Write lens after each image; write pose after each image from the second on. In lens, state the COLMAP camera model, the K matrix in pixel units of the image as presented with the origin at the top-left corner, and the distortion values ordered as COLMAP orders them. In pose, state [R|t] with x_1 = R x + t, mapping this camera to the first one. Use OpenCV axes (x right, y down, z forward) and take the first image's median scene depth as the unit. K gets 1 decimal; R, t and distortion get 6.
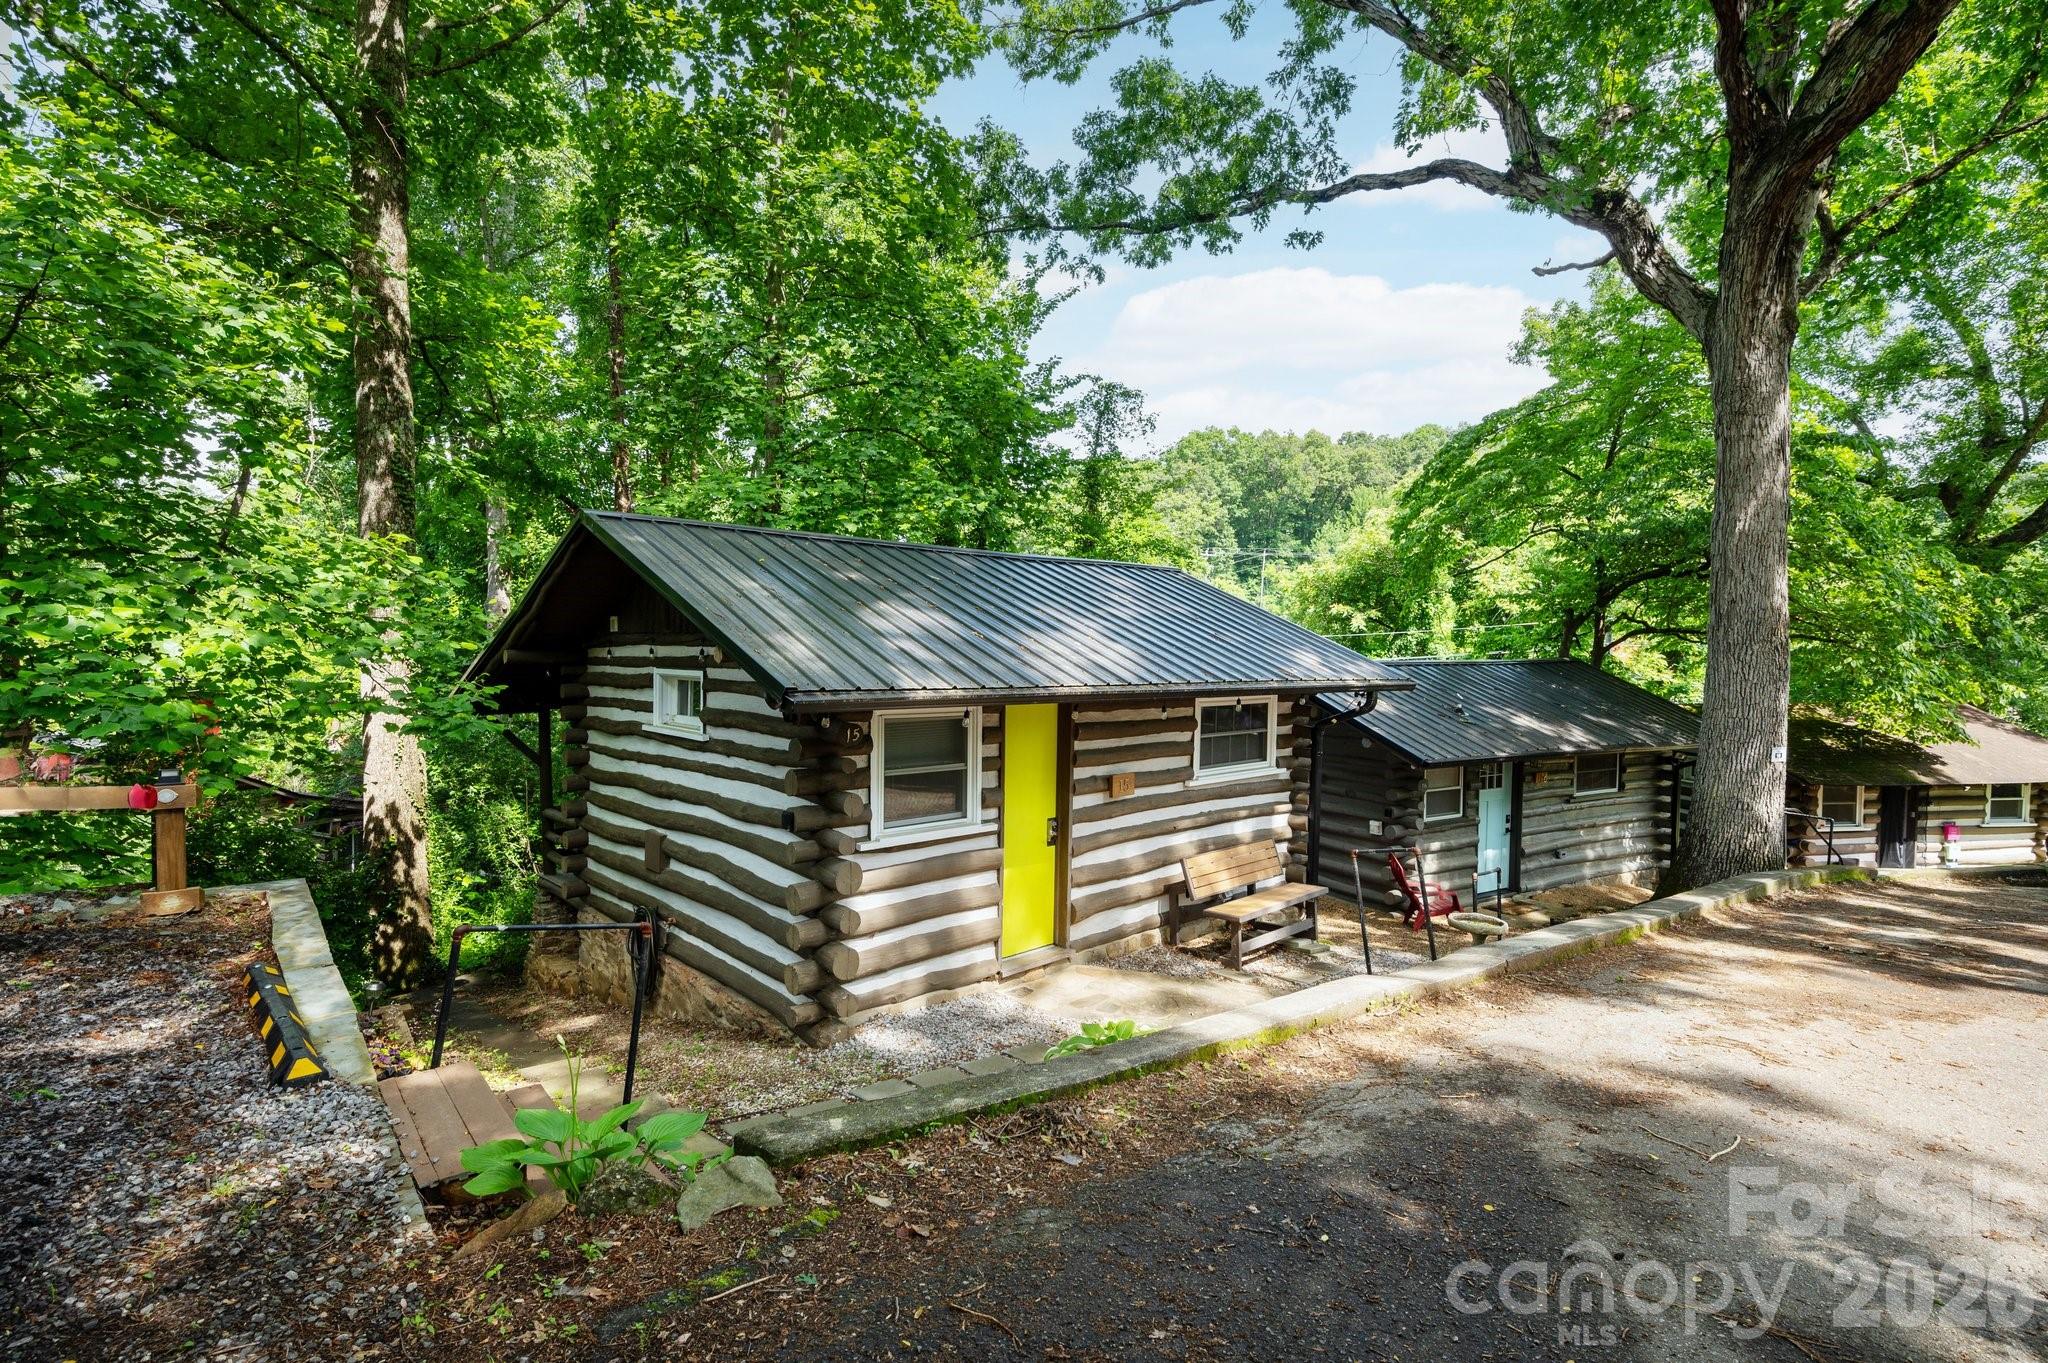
lens RADIAL K [[869.1, 0, 1024.0], [0, 869.1, 681.5], [0, 0, 1]] dist [-0.001247, 0.000802]
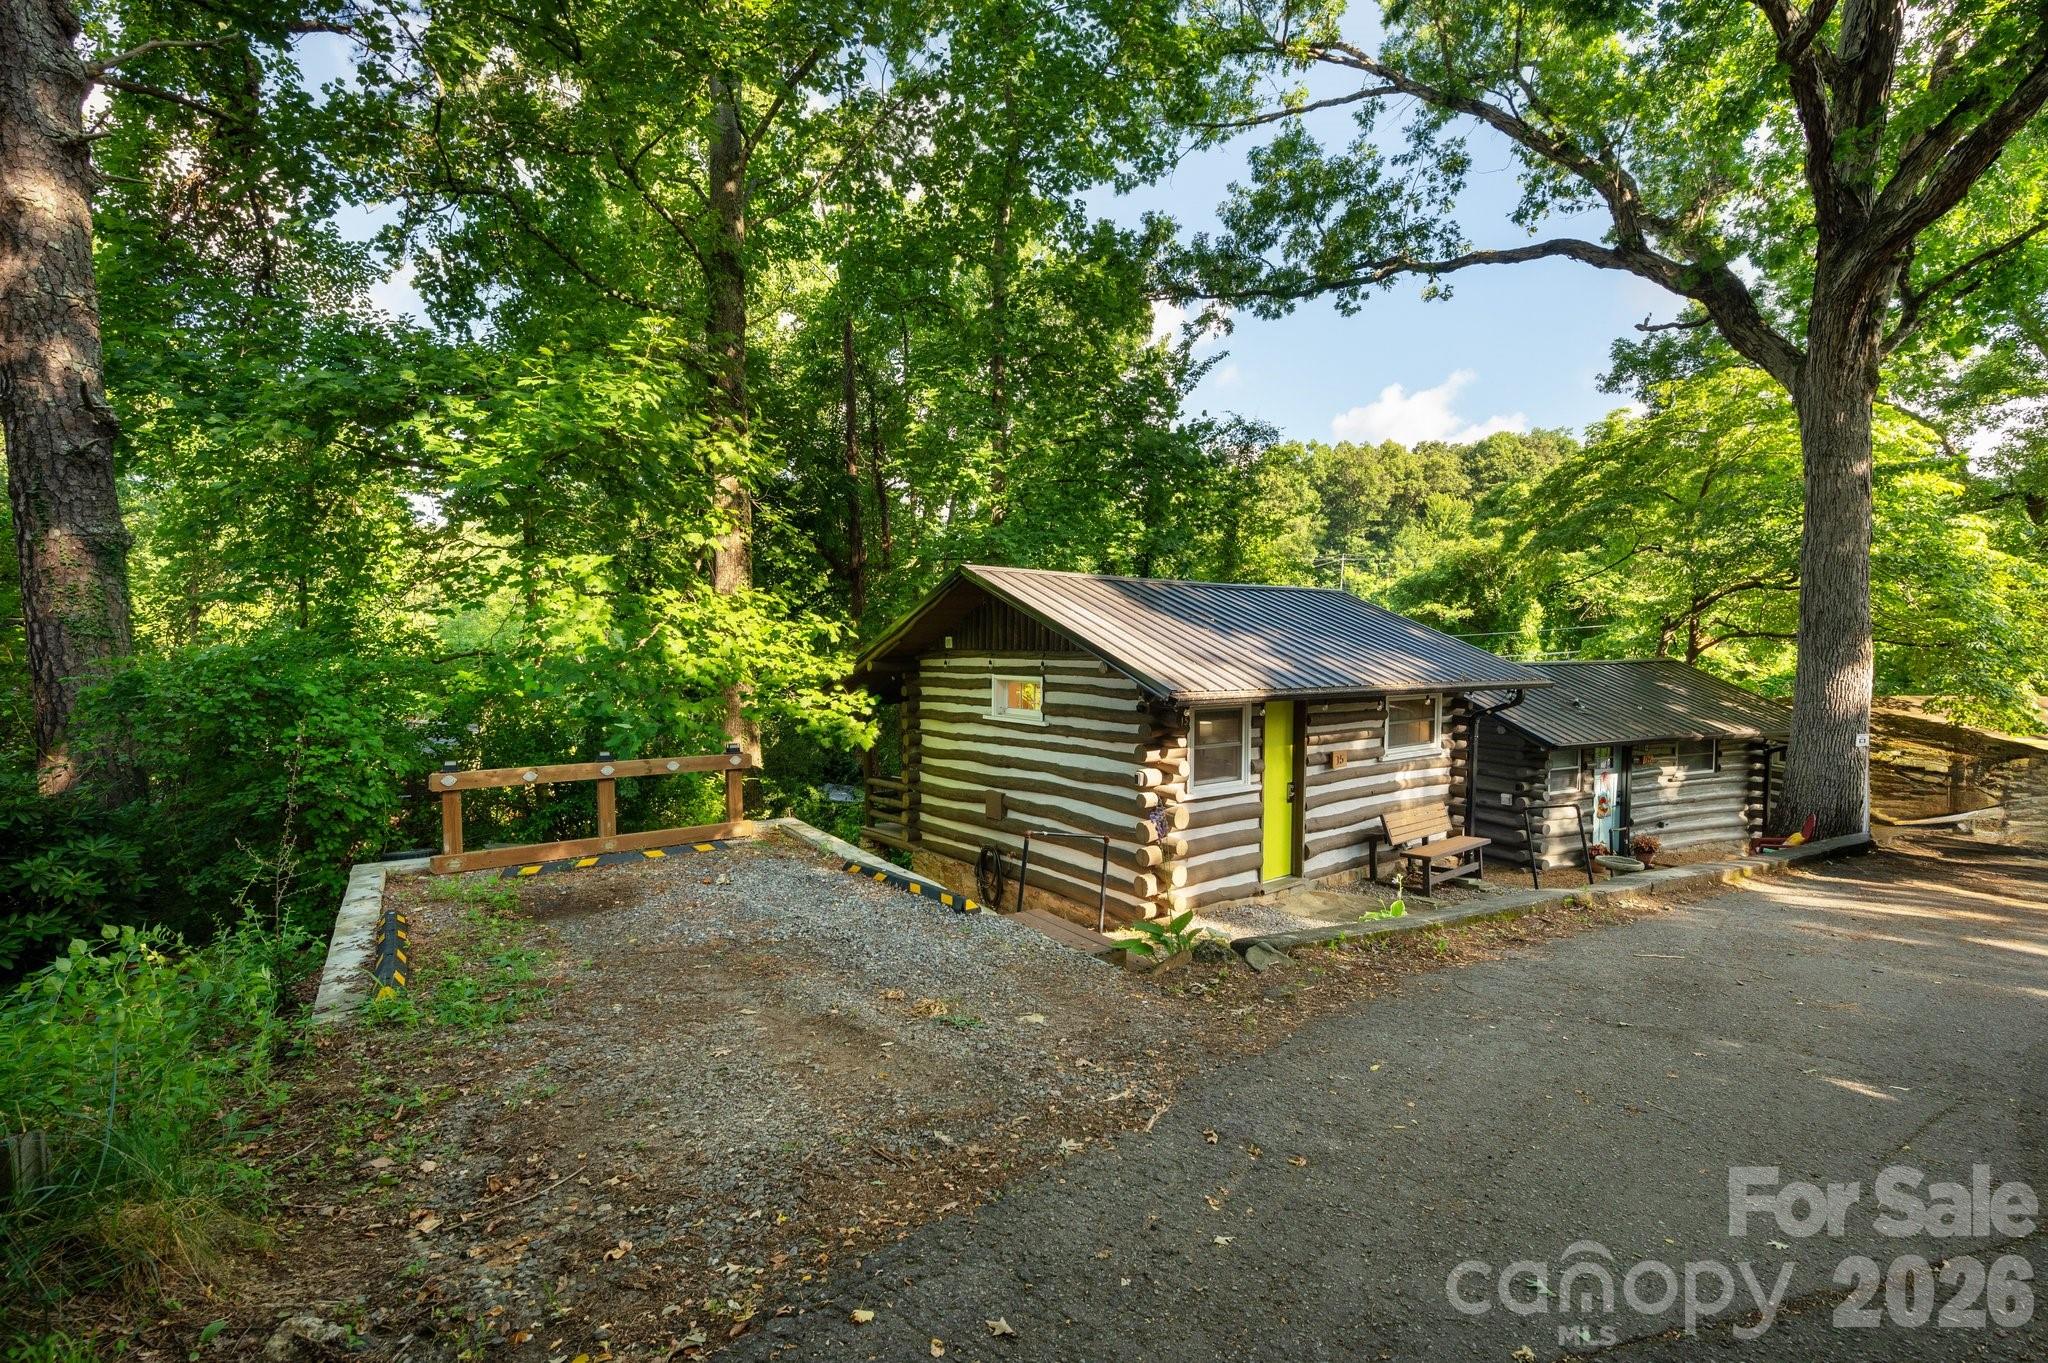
lens RADIAL K [[822.1, 0, 1024.0], [0, 822.1, 681.5], [0, 0, 1]] dist [0.001616, -0.000436]
pose [[0.996893, -0.002750, -0.078717, -0.187949], [0.003127, 0.999984, 0.004667, -0.006733], [0.078703, -0.004898, 0.996886, -0.216431]]
